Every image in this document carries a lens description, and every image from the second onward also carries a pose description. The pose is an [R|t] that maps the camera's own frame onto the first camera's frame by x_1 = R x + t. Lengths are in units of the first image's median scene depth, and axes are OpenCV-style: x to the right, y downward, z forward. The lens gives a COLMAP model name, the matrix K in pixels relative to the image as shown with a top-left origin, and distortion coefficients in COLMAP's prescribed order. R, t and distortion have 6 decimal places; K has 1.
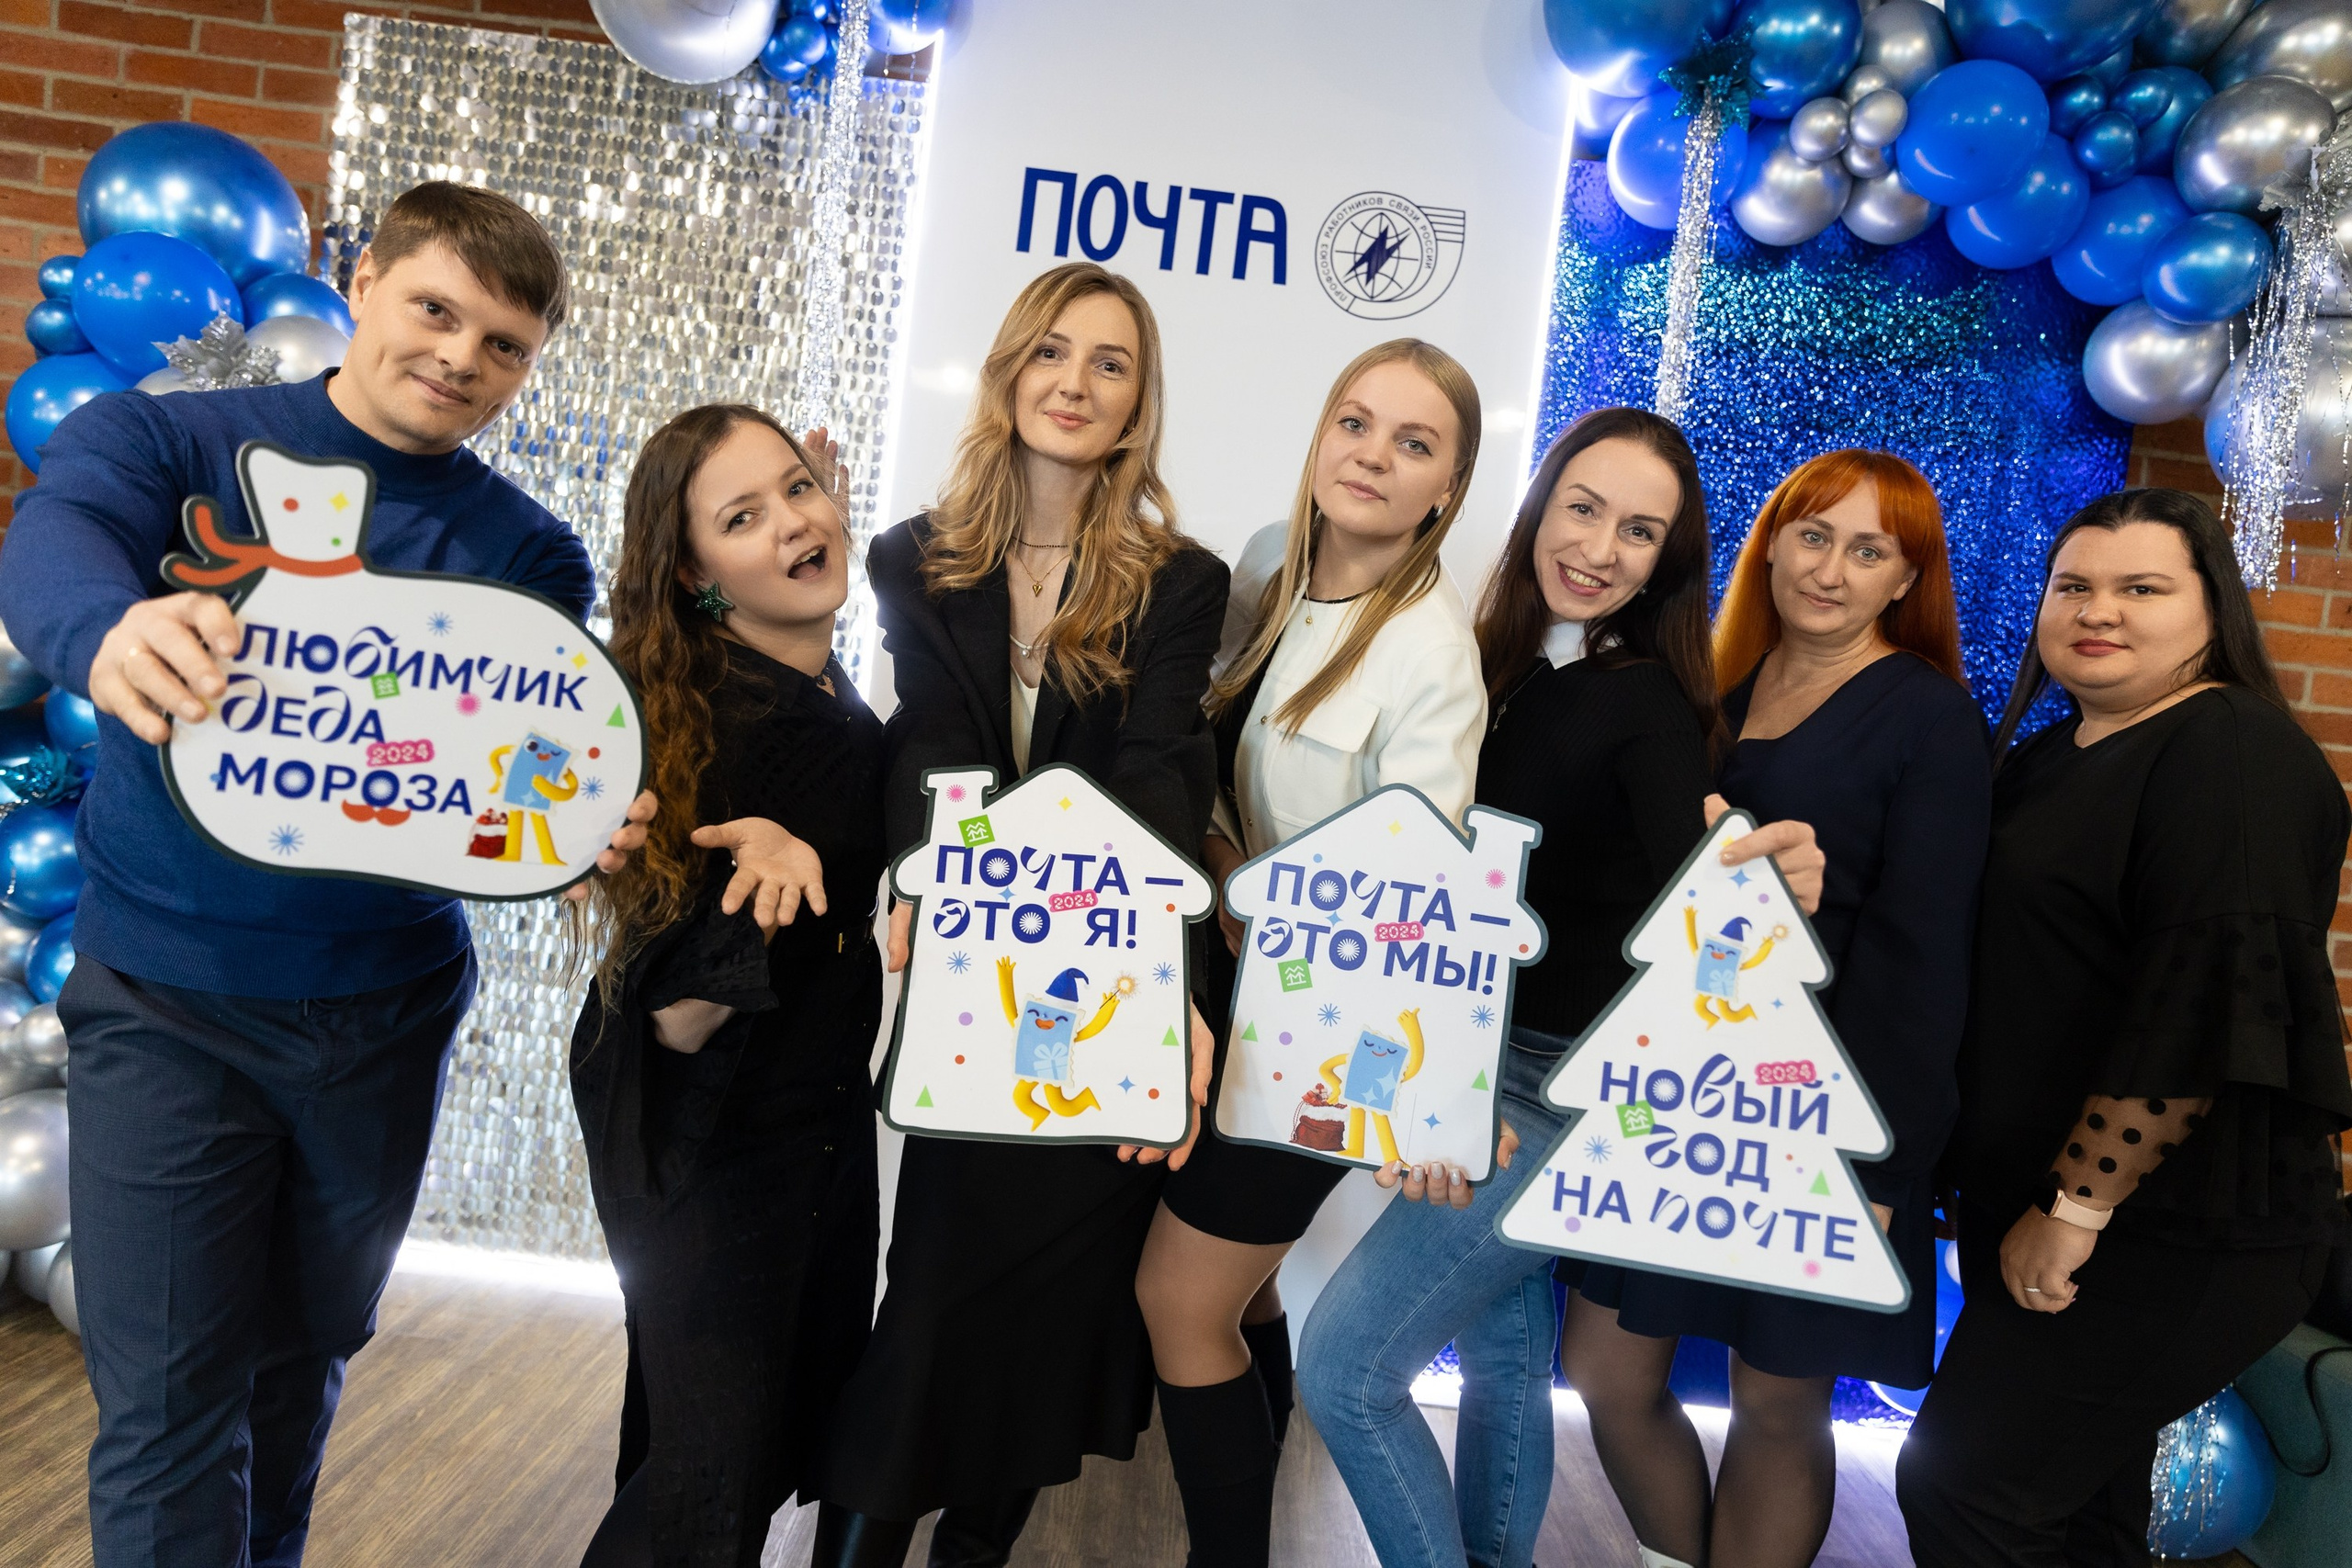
lens RADIAL K [[1590.6, 0, 1170.7], [0, 1590.6, 796.5], [0, 0, 1]] dist [0.021369, -0.005174]
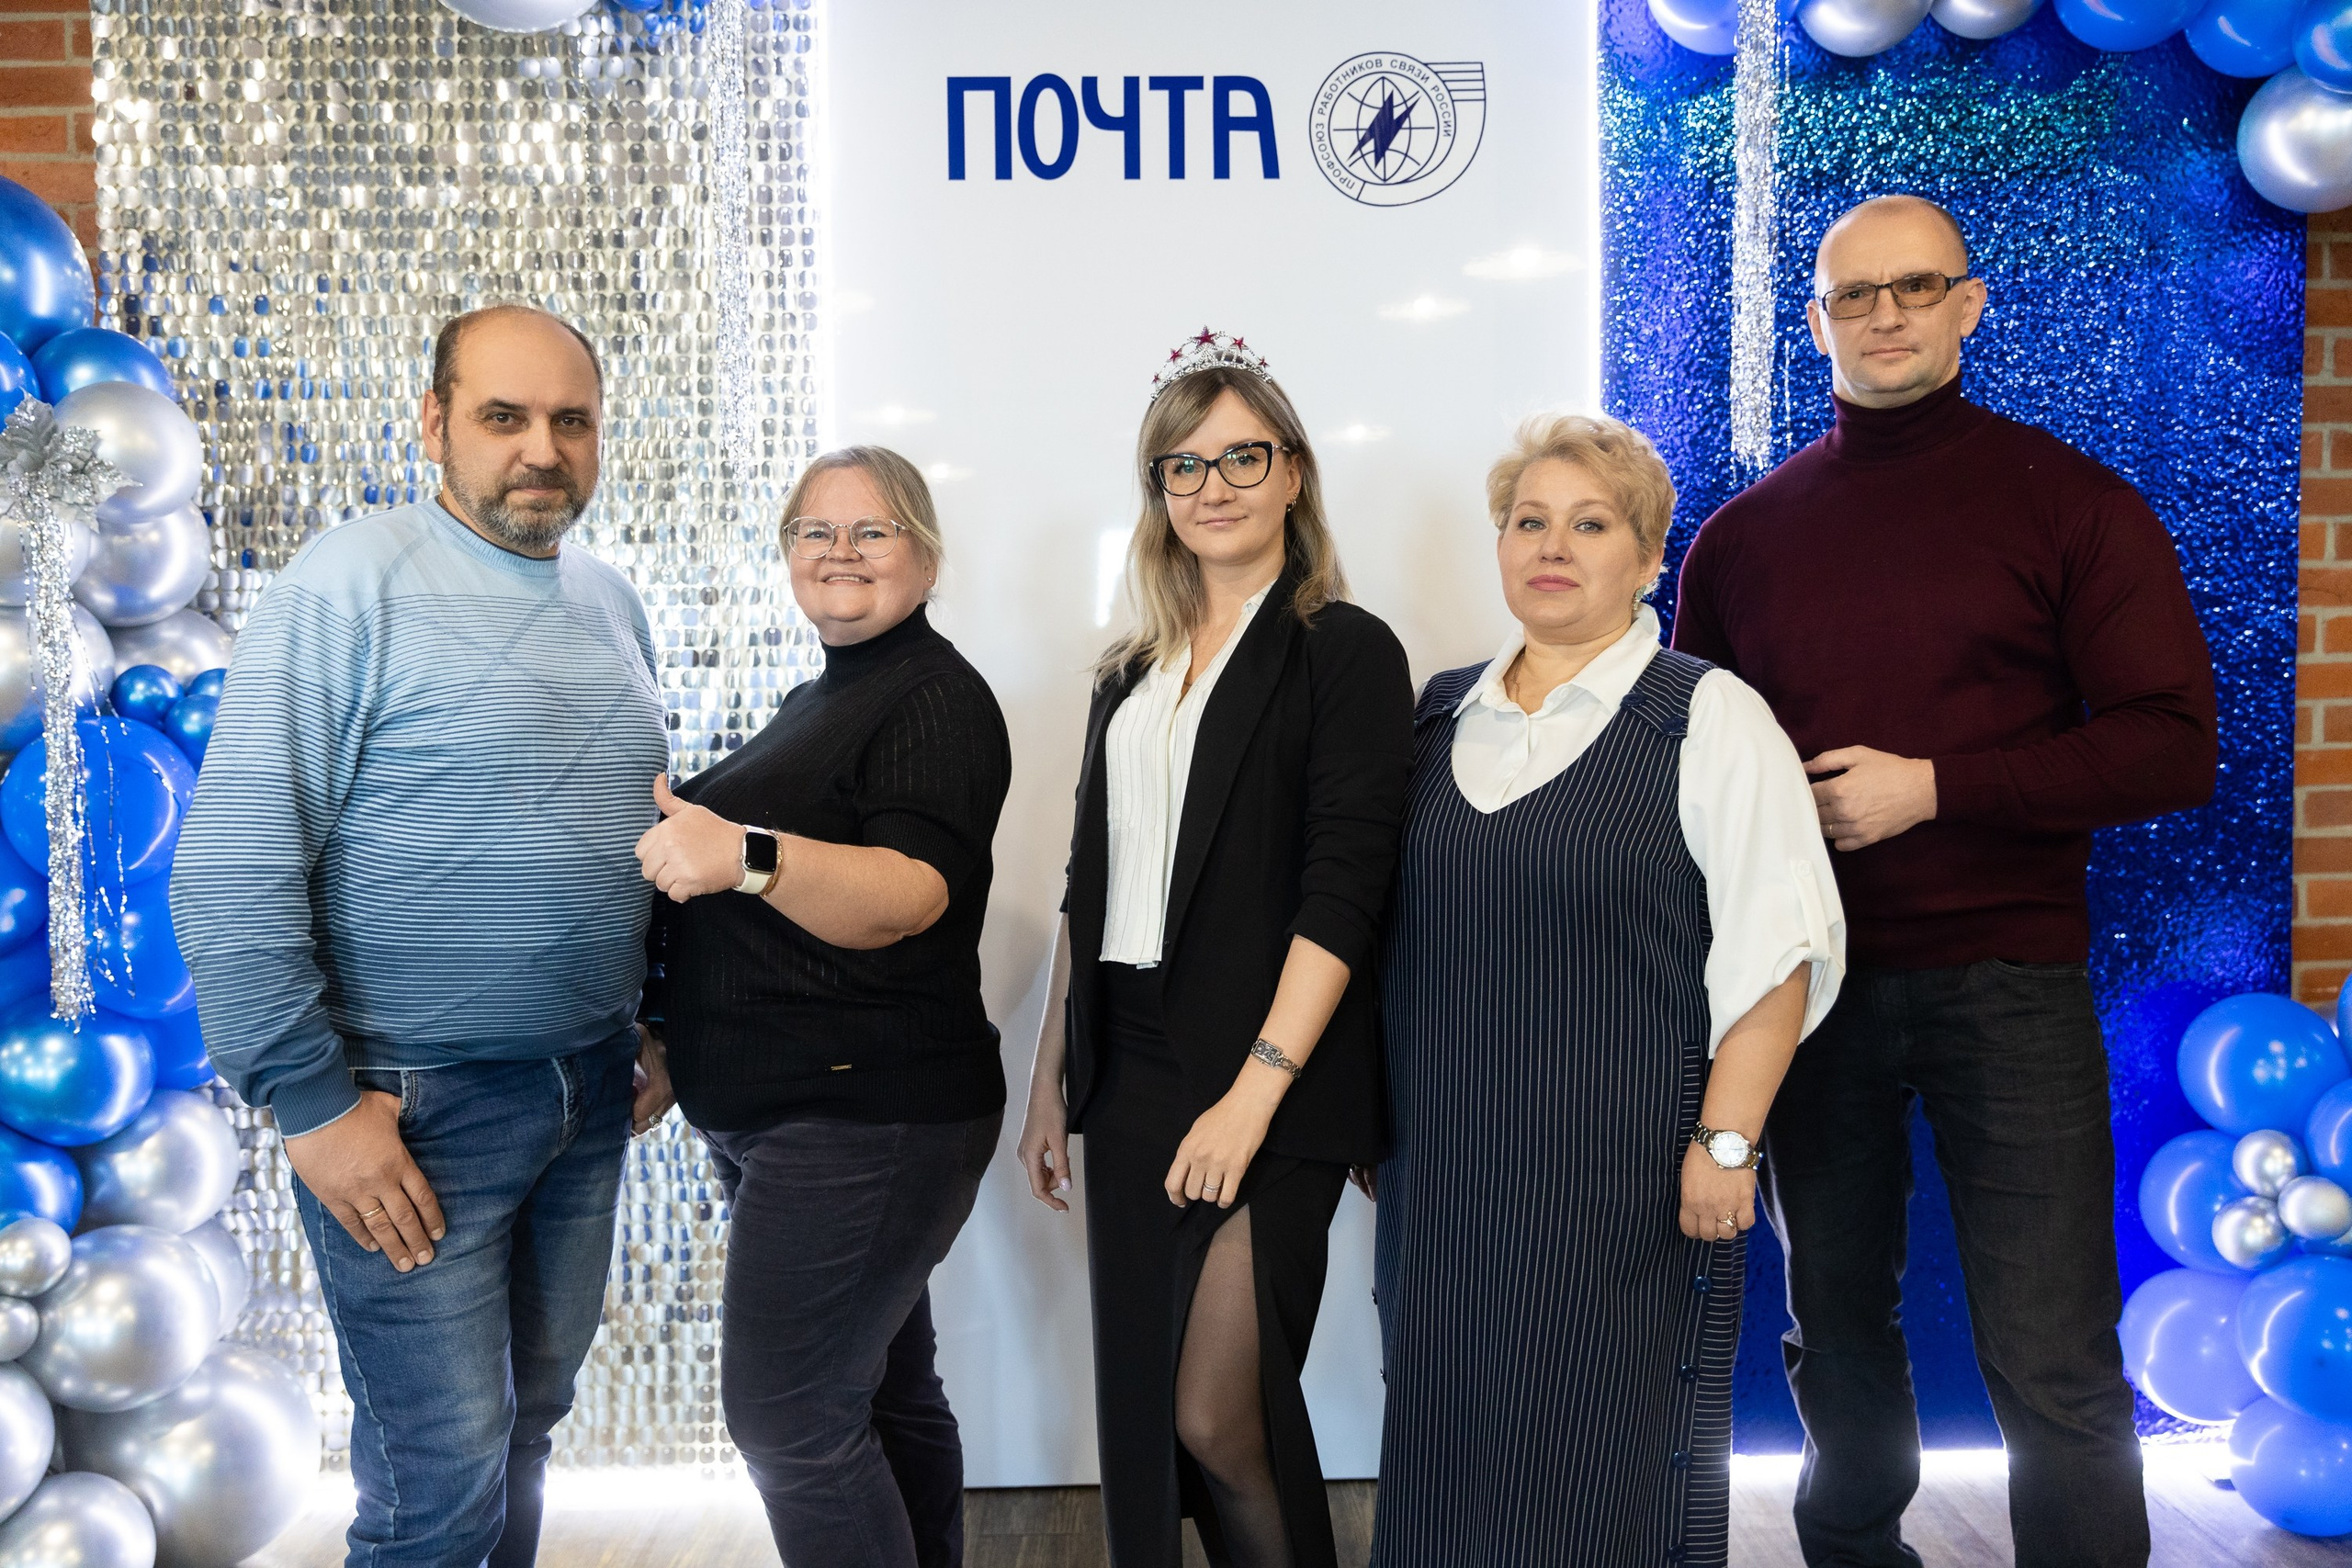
lens RADIAL K [[2097.4, 0, 1170.5], [0, 2097.4, 792.7], [0, 0, 1]] dist [0.008797, 0.015117]
pose [[0.990440, -0.136047, 0.022803, -0.051631], [0.135879, 0.990687, 0.008780, -0.023097], [-0.023785, -0.005598, 0.999701, -0.086055]]
